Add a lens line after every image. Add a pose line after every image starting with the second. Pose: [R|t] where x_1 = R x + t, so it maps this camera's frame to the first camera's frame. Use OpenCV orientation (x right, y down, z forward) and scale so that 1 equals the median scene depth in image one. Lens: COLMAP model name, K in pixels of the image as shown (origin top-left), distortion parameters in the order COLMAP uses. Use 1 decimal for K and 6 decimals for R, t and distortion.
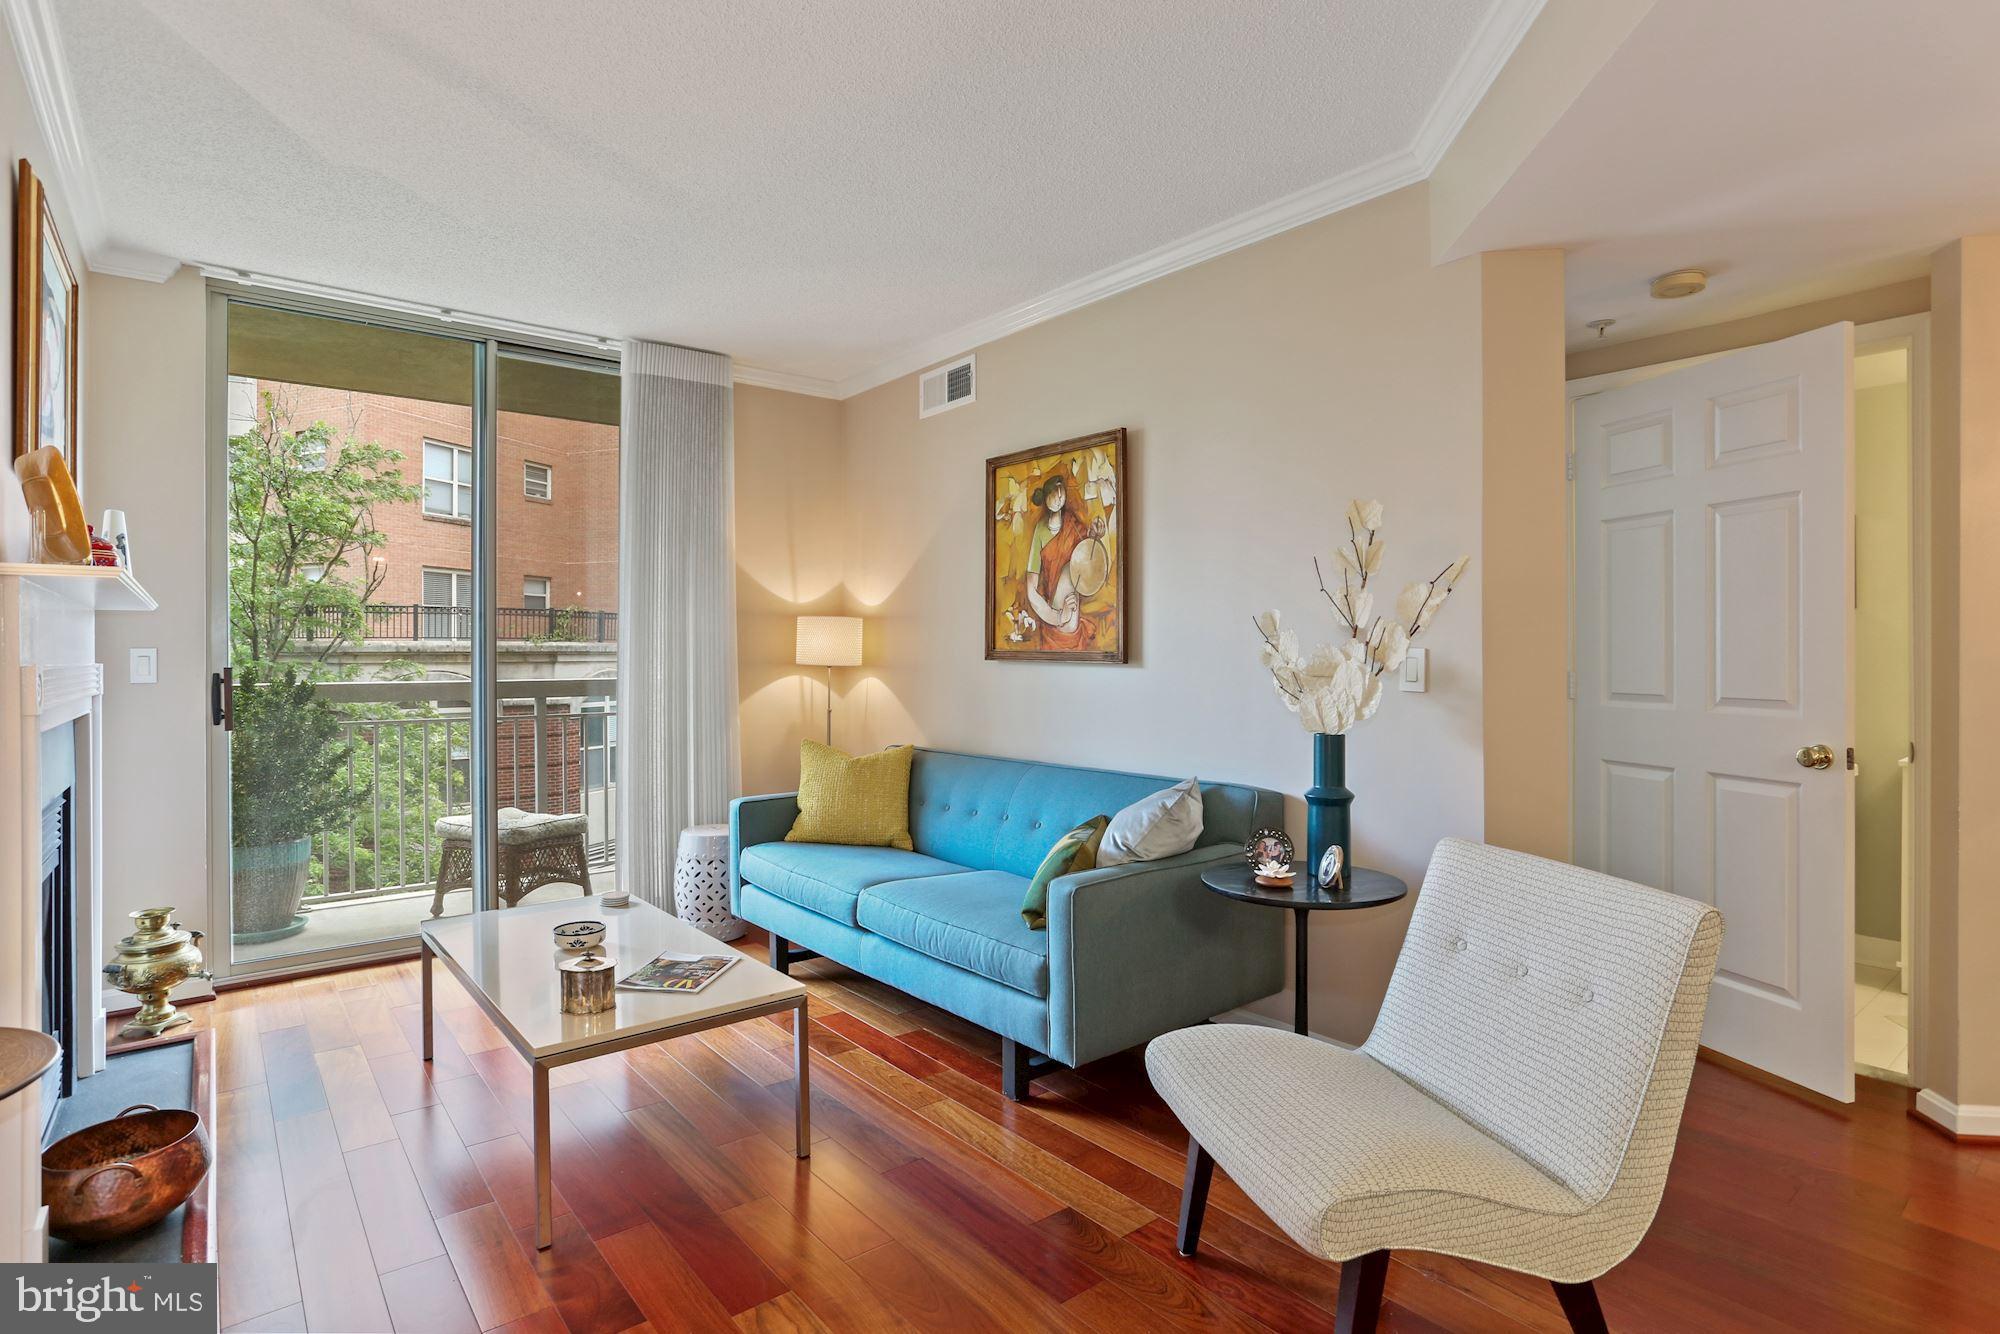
lens RADIAL K [[1017.1, 0, 989.7], [0, 1017.1, 648.8], [0, 0, 1]] dist [-0.051521, 0.030124]
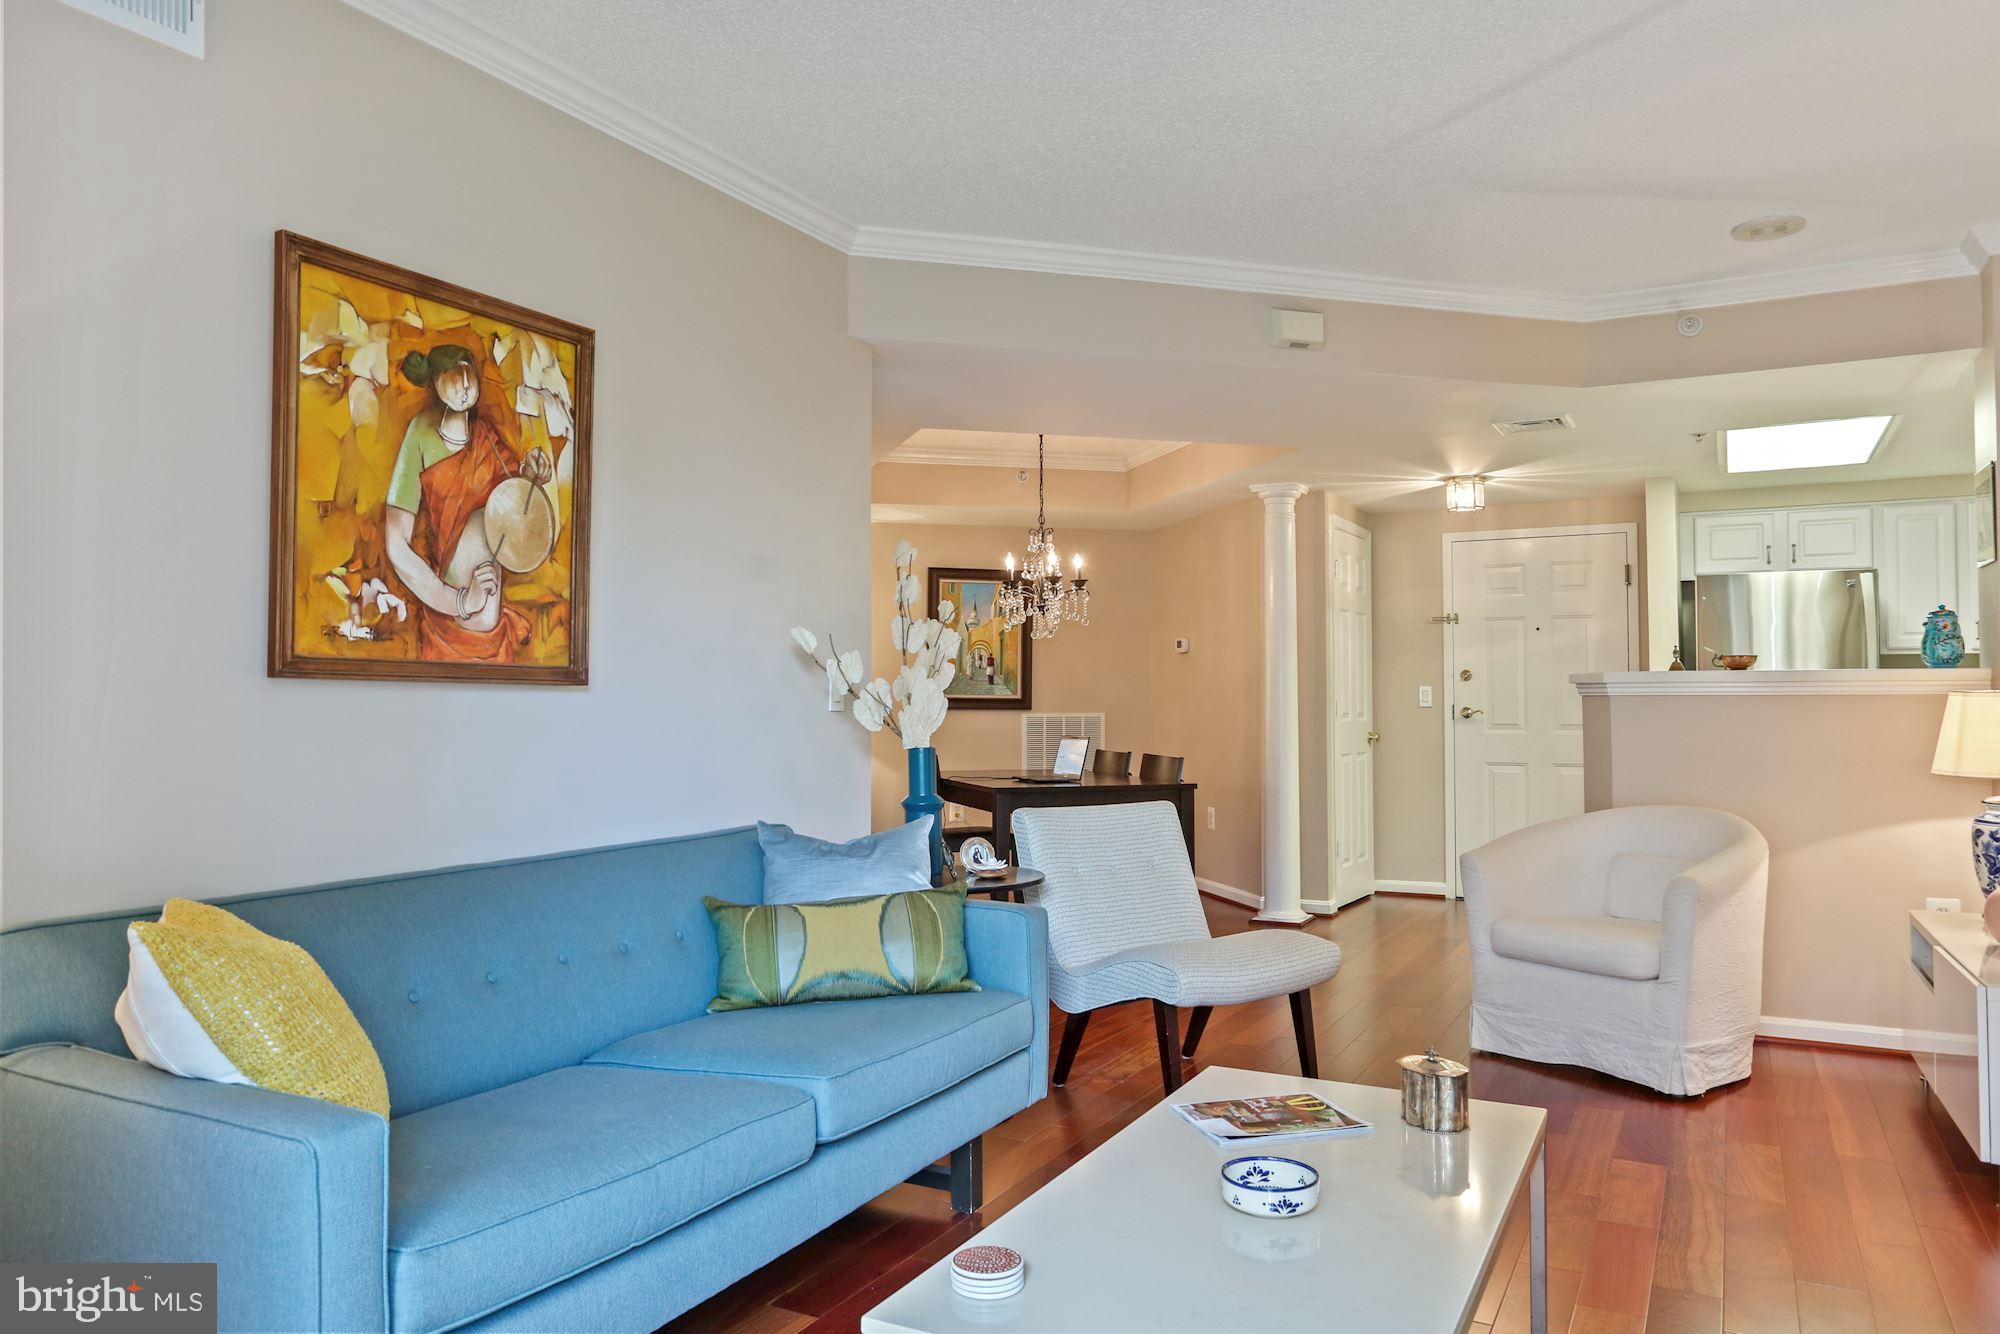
lens RADIAL K [[1377.1, 0, 989.4], [0, 1377.1, 663.2], [0, 0, 1]] dist [-0.025169, 0.032939]
pose [[-0.392828, 0.025328, 0.919263, -0.725214], [-0.001049, 0.999608, -0.027990, 0.023065], [-0.919611, -0.011959, -0.392647, 1.014890]]
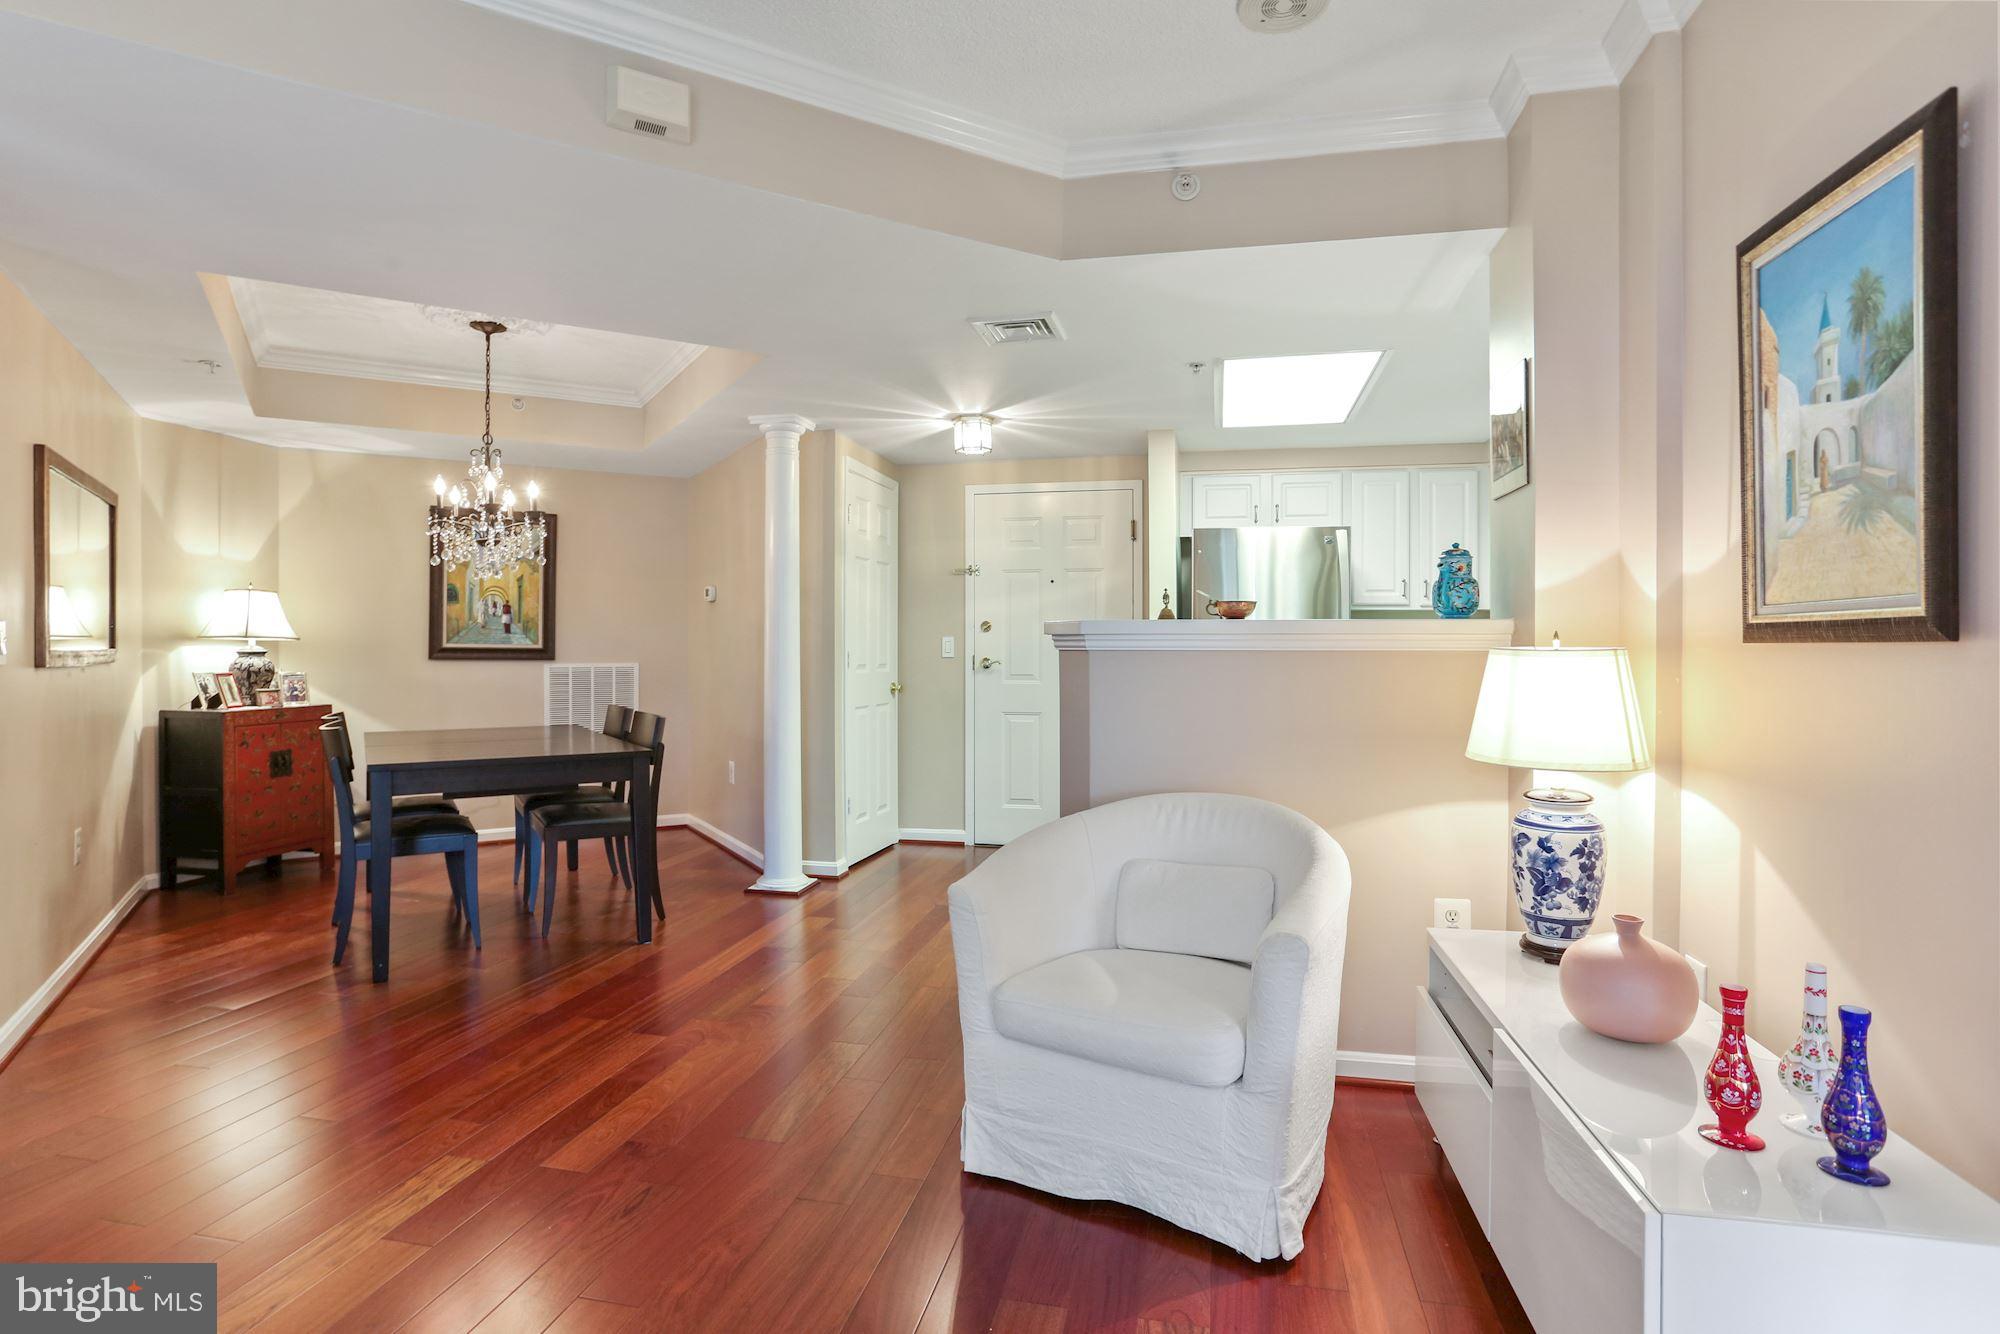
lens RADIAL K [[1017.1, 0, 989.7], [0, 1017.1, 648.8], [0, 0, 1]] dist [-0.051521, 0.030124]
pose [[-0.628305, -0.002431, 0.777964, -0.320942], [-0.003138, 0.999995, 0.000590, 0.015357], [-0.777961, -0.002071, -0.628309, 0.516895]]
